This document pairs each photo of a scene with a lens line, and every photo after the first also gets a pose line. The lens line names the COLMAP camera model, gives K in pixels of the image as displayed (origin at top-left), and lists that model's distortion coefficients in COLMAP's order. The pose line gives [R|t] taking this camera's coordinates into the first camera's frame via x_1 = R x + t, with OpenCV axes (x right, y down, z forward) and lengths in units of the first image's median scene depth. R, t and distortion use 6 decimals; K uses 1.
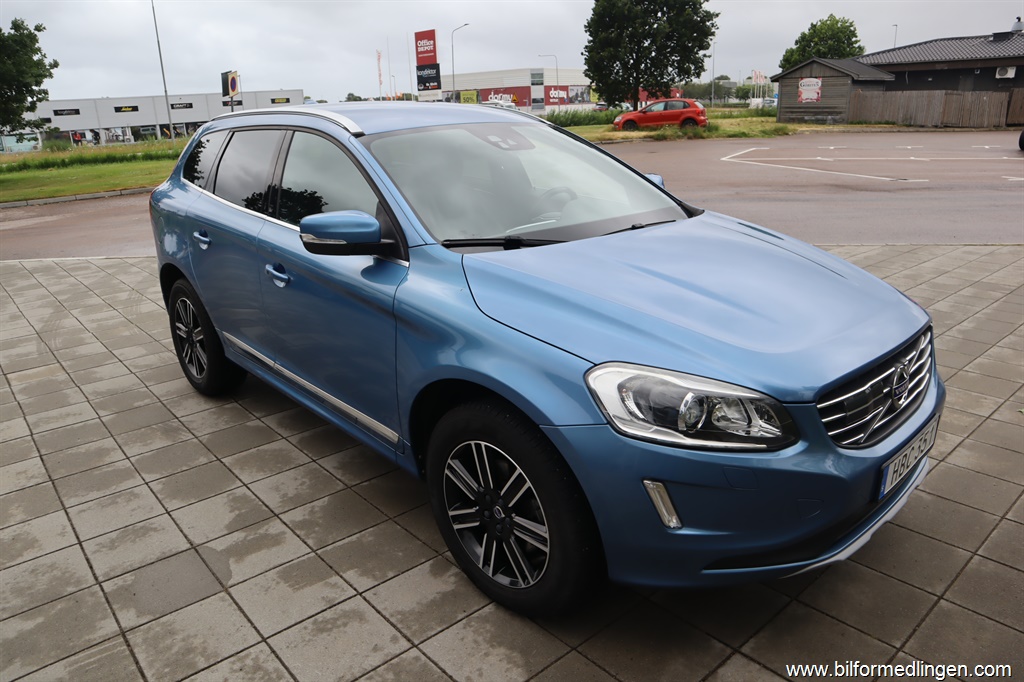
lens RADIAL K [[709.4, 0, 511.6], [0, 709.4, 348.1], [0, 0, 1]] dist [-0.123496, 0.075834]
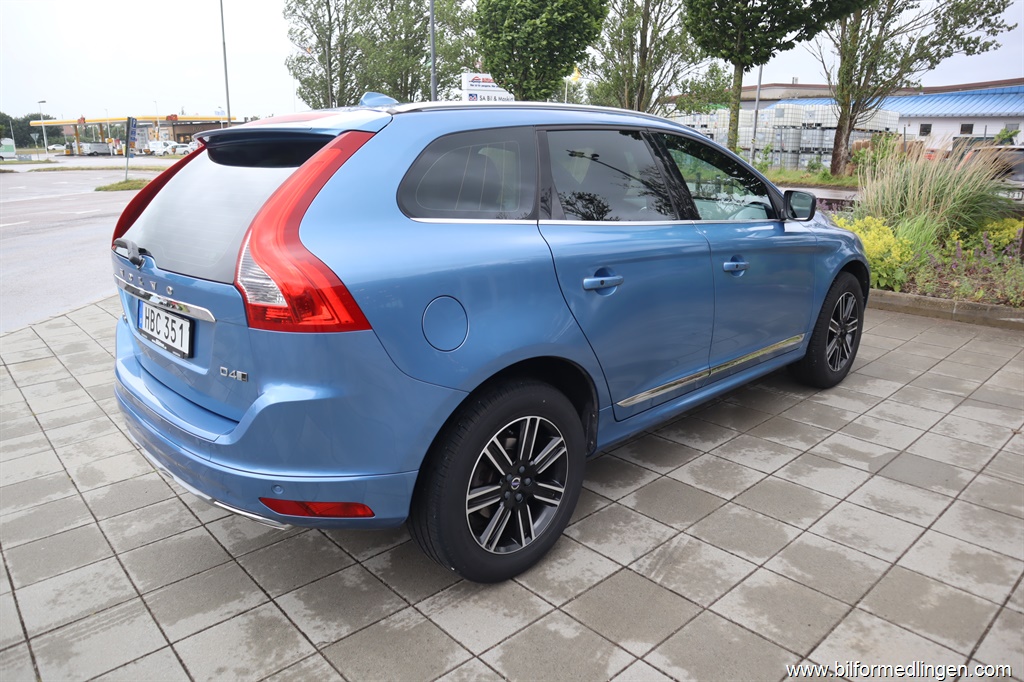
lens RADIAL K [[709.4, 0, 511.6], [0, 709.4, 348.1], [0, 0, 1]] dist [-0.123496, 0.075834]
pose [[-0.012009, -0.255609, 0.966706, -1.112241], [0.333321, 0.910457, 0.244877, -0.293646], [-0.942737, 0.325164, 0.074266, 1.031398]]
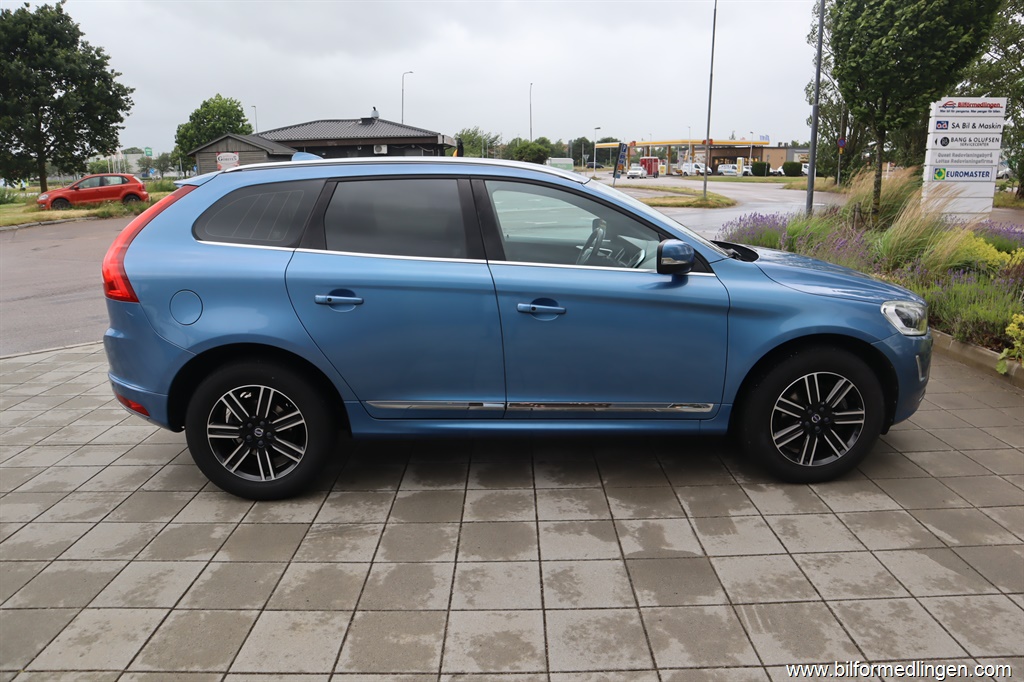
lens RADIAL K [[709.4, 0, 511.6], [0, 709.4, 348.1], [0, 0, 1]] dist [-0.123496, 0.075834]
pose [[0.661405, -0.162483, 0.732217, -0.941599], [0.235543, 0.971859, 0.002897, -0.049352], [-0.712083, 0.170553, 0.681065, 0.242980]]
